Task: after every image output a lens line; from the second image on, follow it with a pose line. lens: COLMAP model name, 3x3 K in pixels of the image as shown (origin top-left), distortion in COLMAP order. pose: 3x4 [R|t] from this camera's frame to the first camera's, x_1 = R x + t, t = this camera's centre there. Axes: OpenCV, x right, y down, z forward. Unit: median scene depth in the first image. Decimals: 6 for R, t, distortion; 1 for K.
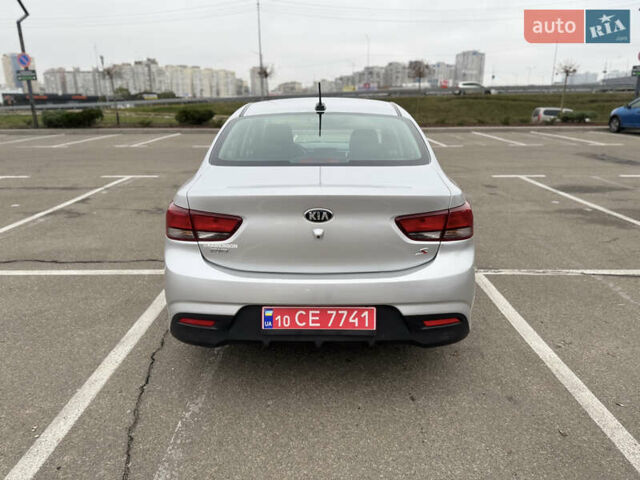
lens RADIAL K [[450.7, 0, 321.7], [0, 450.7, 237.7], [0, 0, 1]] dist [0.037270, -0.050918]
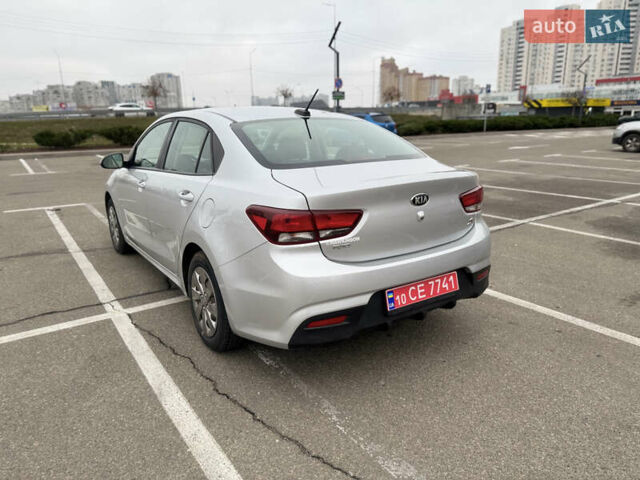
lens RADIAL K [[450.7, 0, 321.6], [0, 450.7, 240.2], [0, 0, 1]] dist [0.037270, -0.050918]
pose [[0.820079, -0.153720, 0.551217, -0.630981], [0.174547, 0.984536, 0.014877, -0.006141], [-0.544980, 0.084013, 0.834229, 0.132871]]
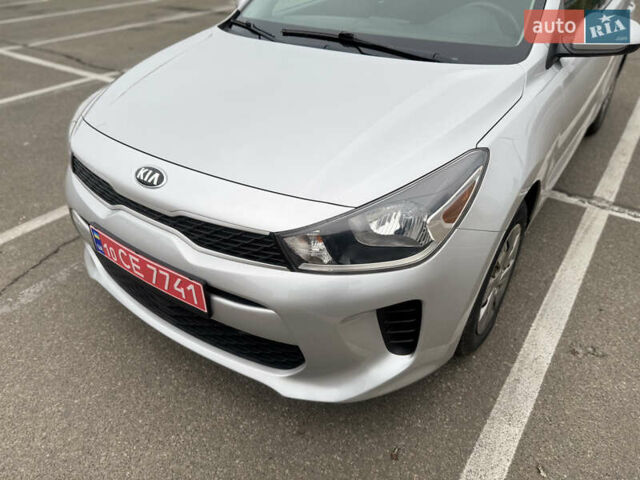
lens RADIAL K [[450.7, 0, 321.1], [0, 450.7, 243.8], [0, 0, 1]] dist [0.037270, -0.050918]
pose [[0.812112, 0.325632, -0.484189, 0.500111], [-0.156340, 0.920889, 0.357102, -0.068757], [0.562168, -0.214309, 0.798774, 0.337904]]
